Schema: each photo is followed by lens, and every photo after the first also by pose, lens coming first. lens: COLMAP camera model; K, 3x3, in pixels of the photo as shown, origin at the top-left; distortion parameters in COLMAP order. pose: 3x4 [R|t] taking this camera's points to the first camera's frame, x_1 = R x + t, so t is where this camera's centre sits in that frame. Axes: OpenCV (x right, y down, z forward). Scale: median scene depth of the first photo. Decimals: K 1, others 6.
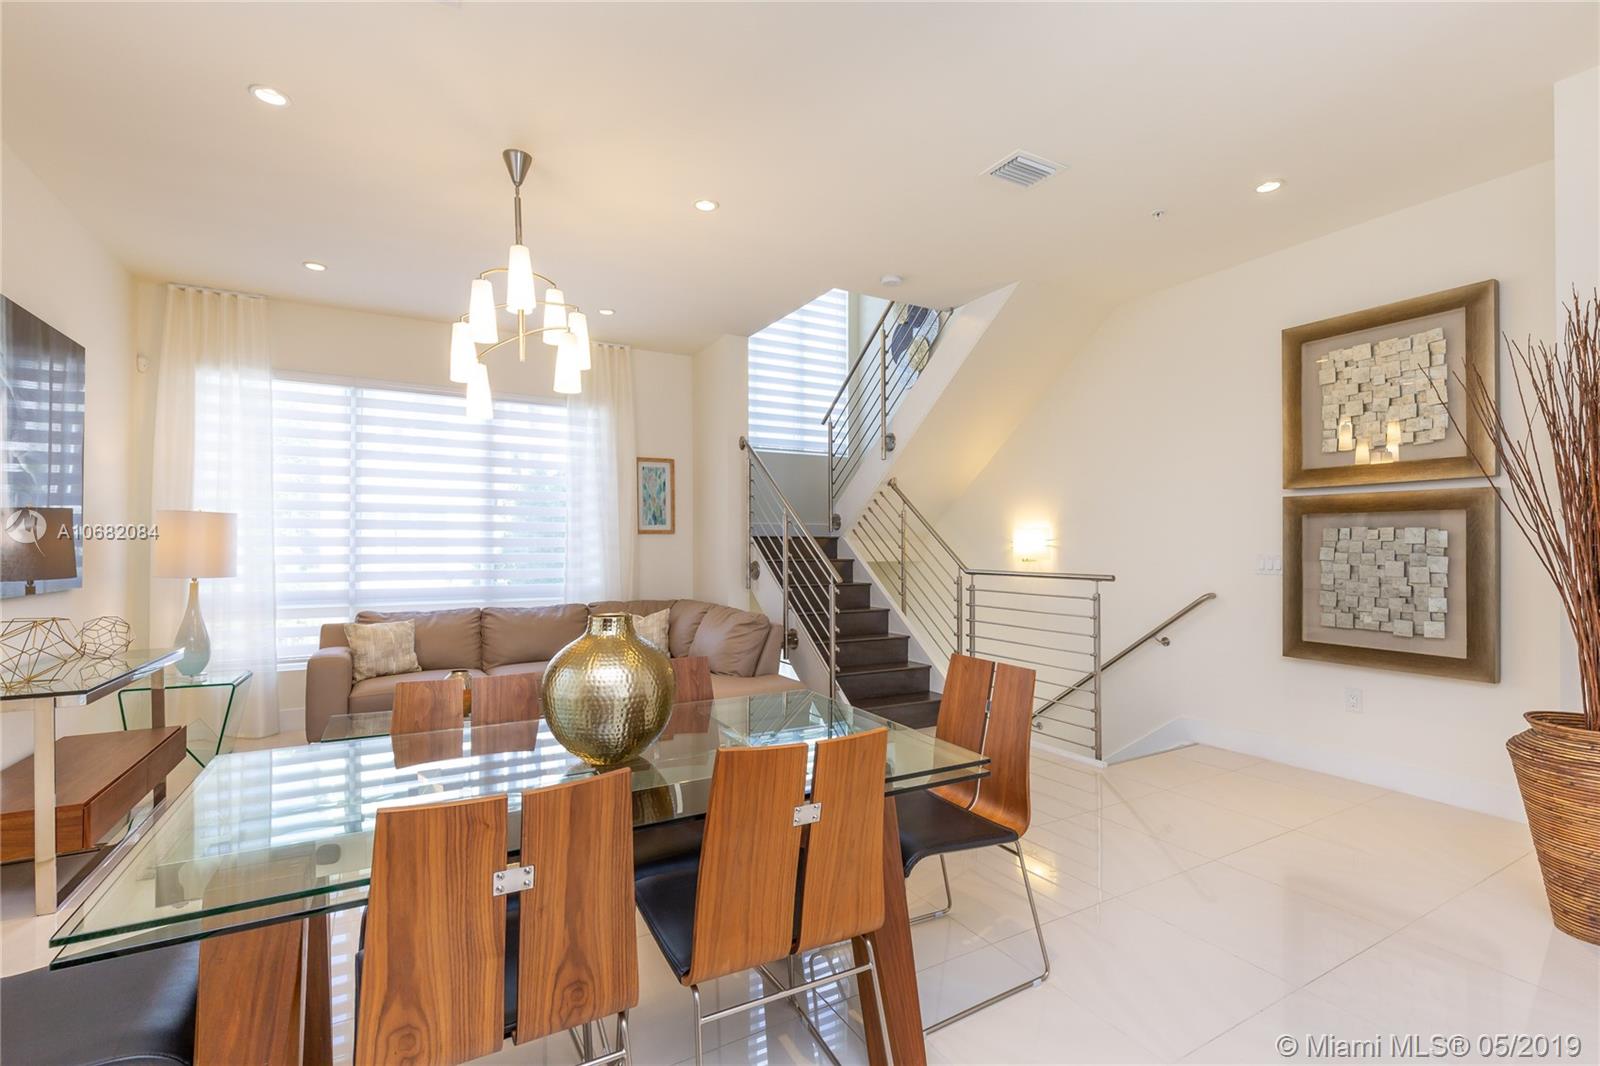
lens RADIAL K [[728.9, 0, 806.7], [0, 728.9, 542.5], [0, 0, 1]] dist [0.005113, -0.001074]
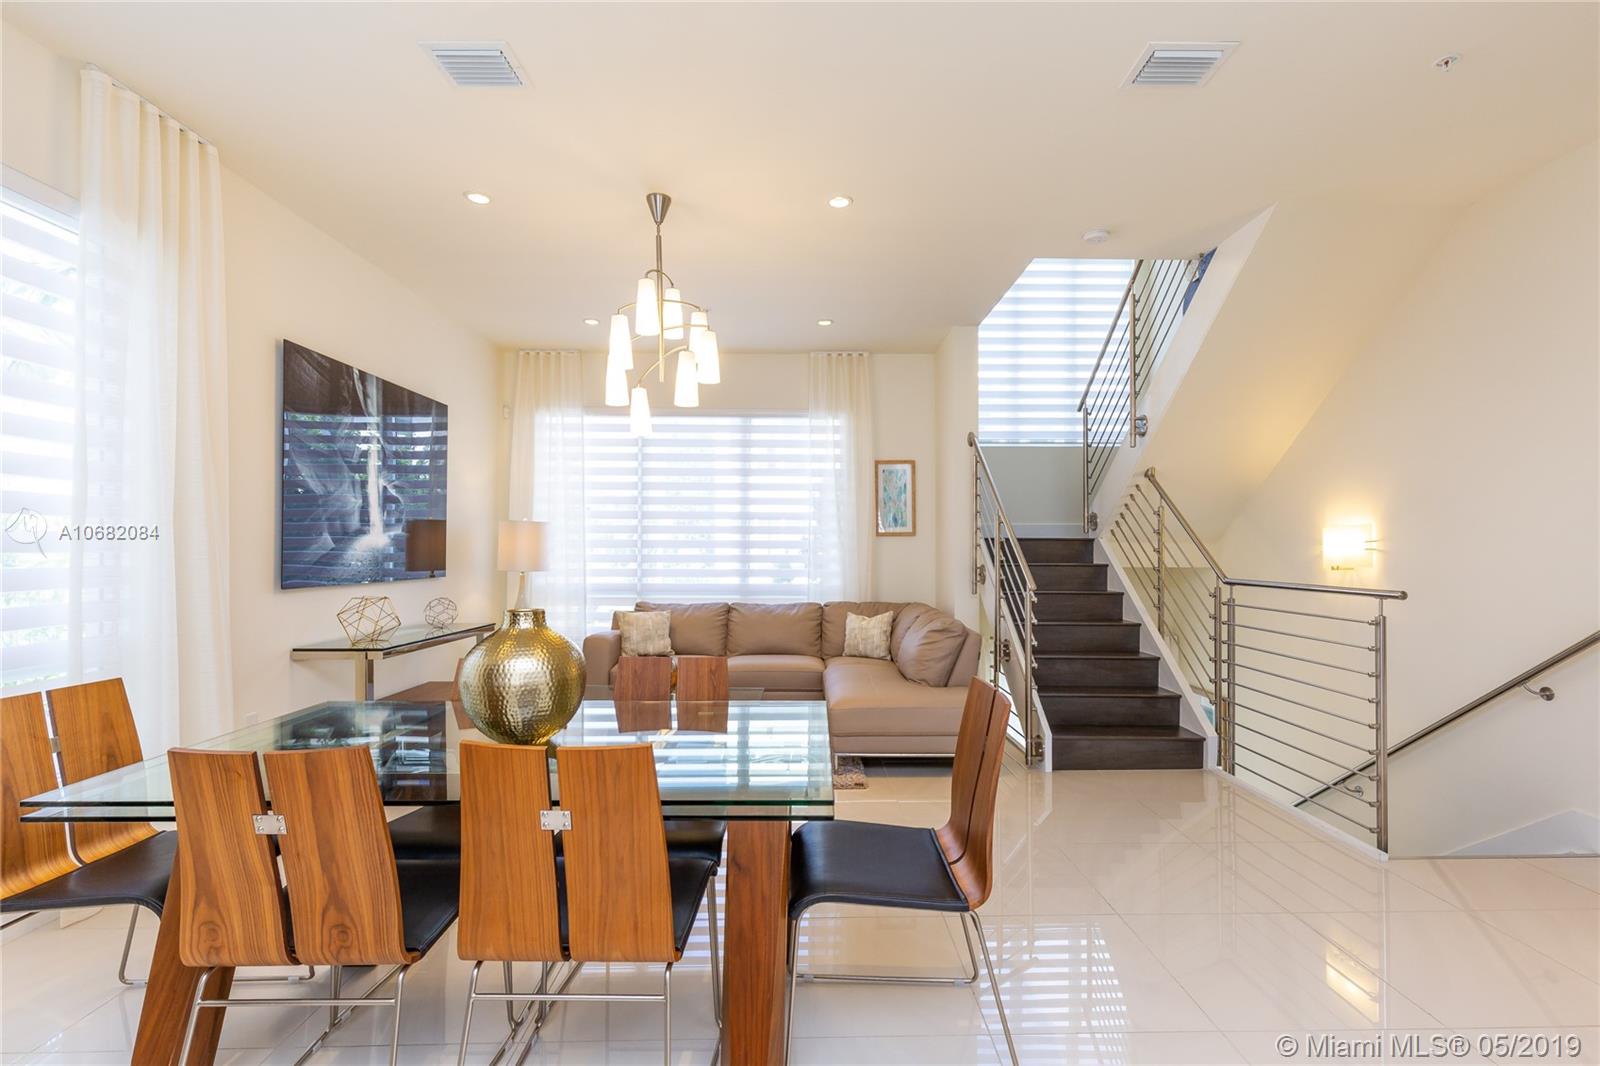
lens RADIAL K [[728.9, 0, 805.6], [0, 728.9, 543.5], [0, 0, 1]] dist [0.005113, -0.001074]
pose [[0.874630, -0.000519, -0.484792, 0.222446], [-0.000496, 0.999998, -0.001966, 0.000437], [0.484792, 0.001960, 0.874628, 0.087217]]
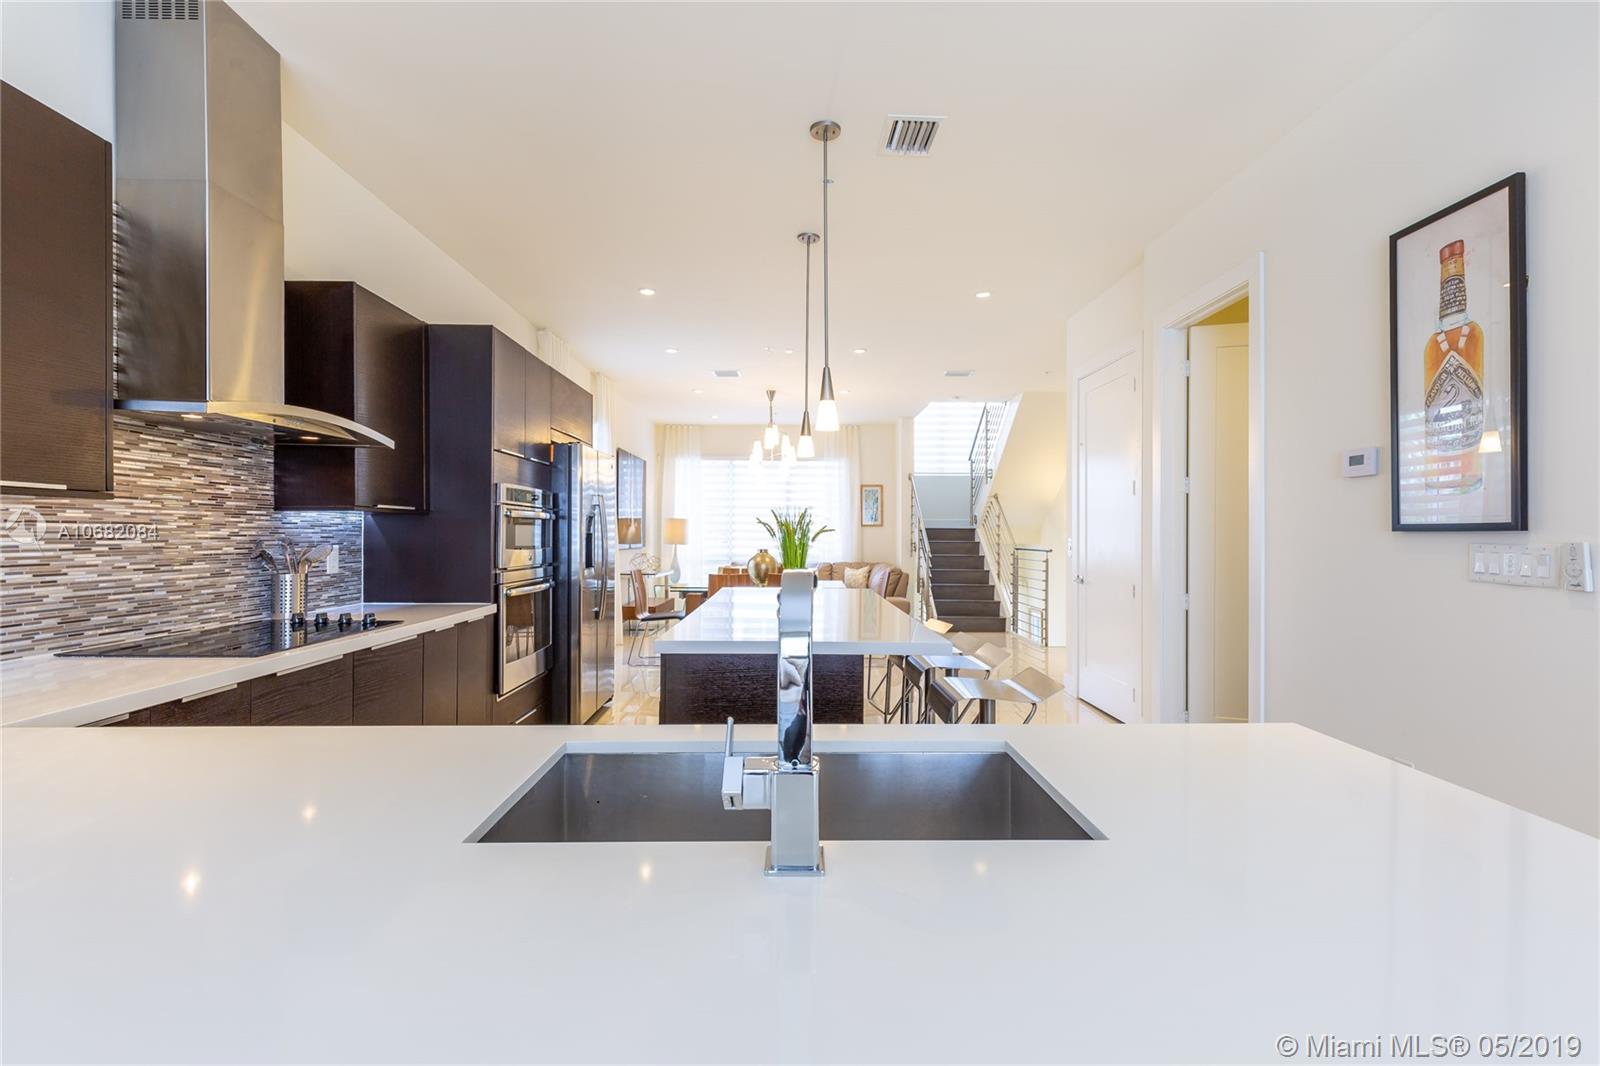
lens RADIAL K [[728.9, 0, 808.2], [0, 728.9, 539.7], [0, 0, 1]] dist [0.005113, -0.001074]
pose [[0.879979, 0.008113, -0.474942, 0.677904], [-0.002184, 0.999913, 0.013034, -0.003082], [0.475007, -0.010432, 0.879920, -0.887512]]
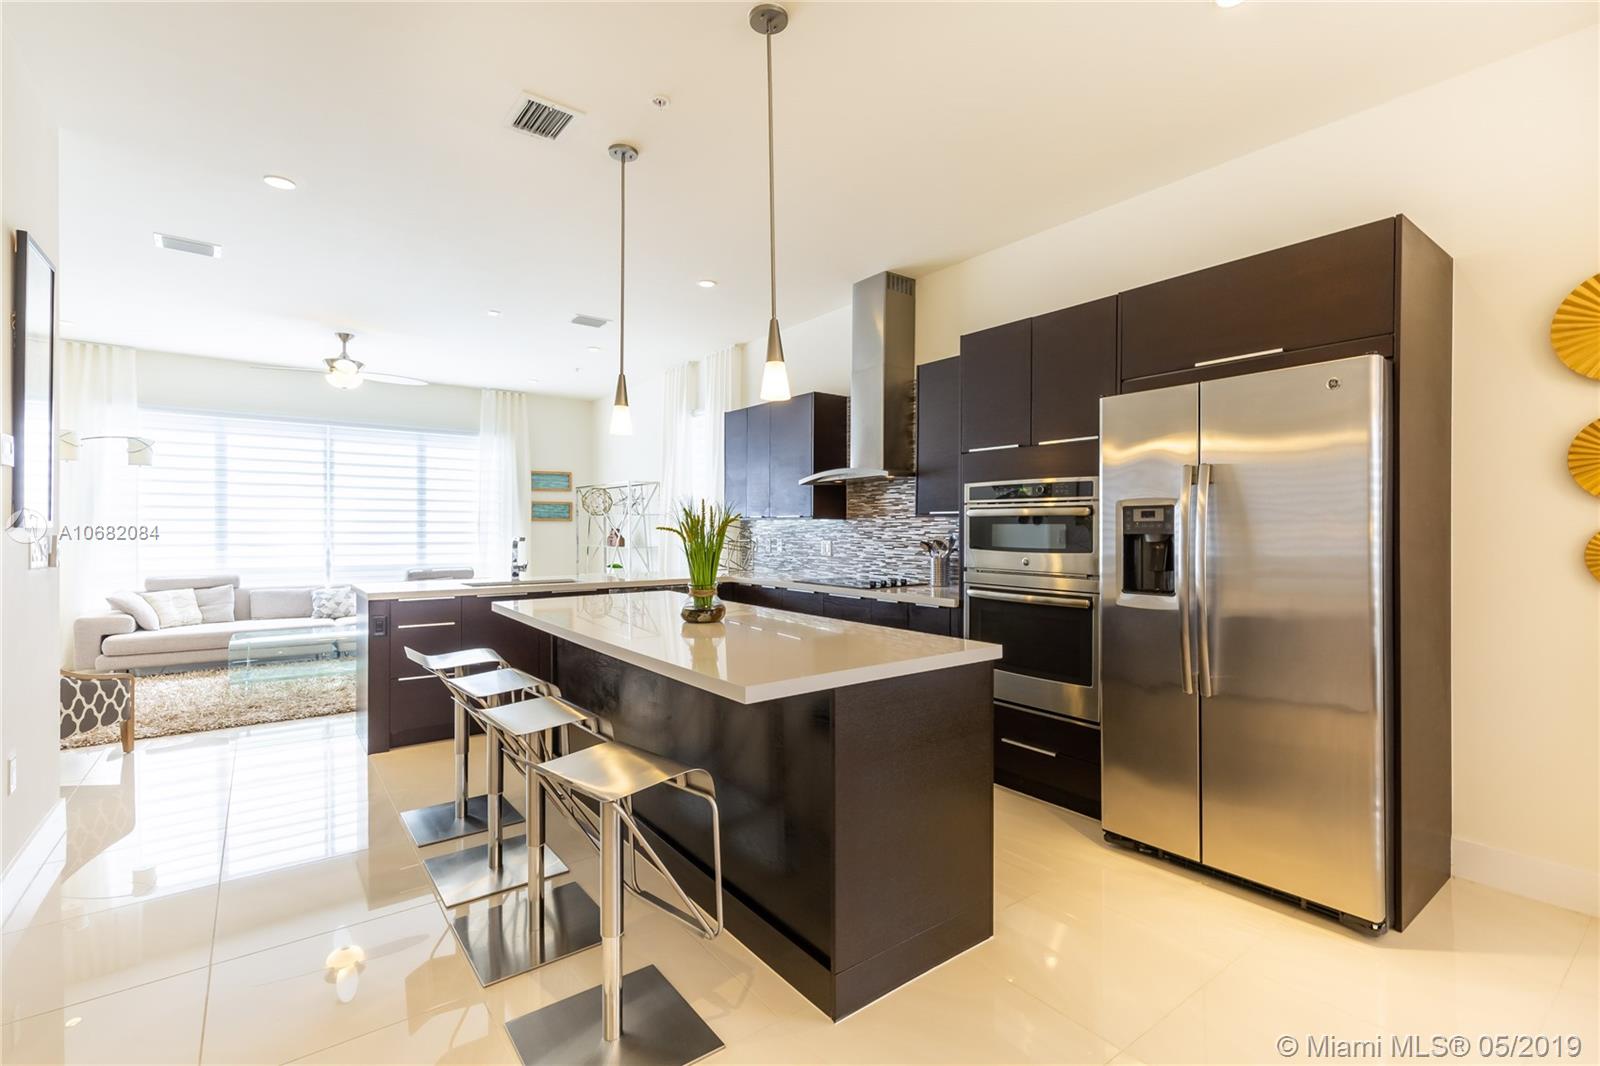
lens RADIAL K [[728.9, 0, 805.3], [0, 728.9, 531.4], [0, 0, 1]] dist [0.005113, -0.001074]
pose [[-0.993247, -0.000887, -0.116018, 0.295748], [-0.000970, 0.999999, 0.000661, -0.001047], [0.116017, 0.000769, -0.993247, 0.377719]]
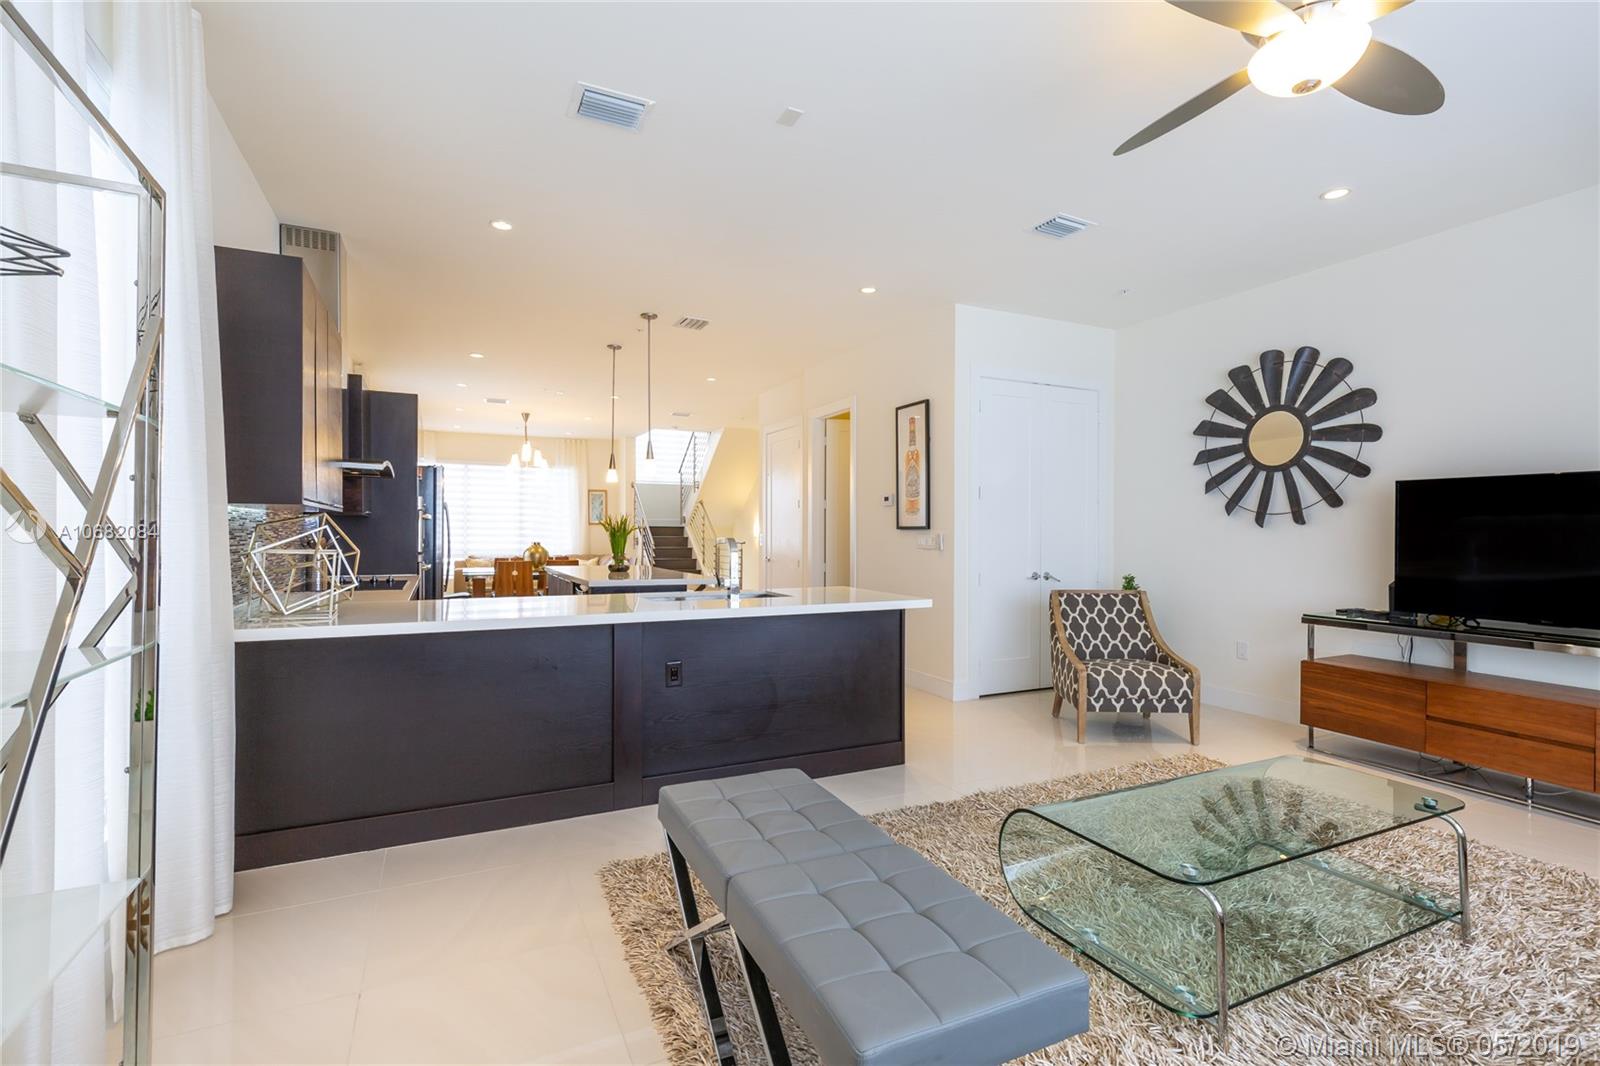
lens RADIAL K [[728.9, 0, 829.2], [0, 728.9, 530.1], [0, 0, 1]] dist [0.005113, -0.001074]
pose [[0.999499, 0.004480, -0.031330, 0.720648], [-0.004412, 0.999988, 0.002229, -0.004454], [0.031340, -0.002090, 0.999507, -1.505711]]
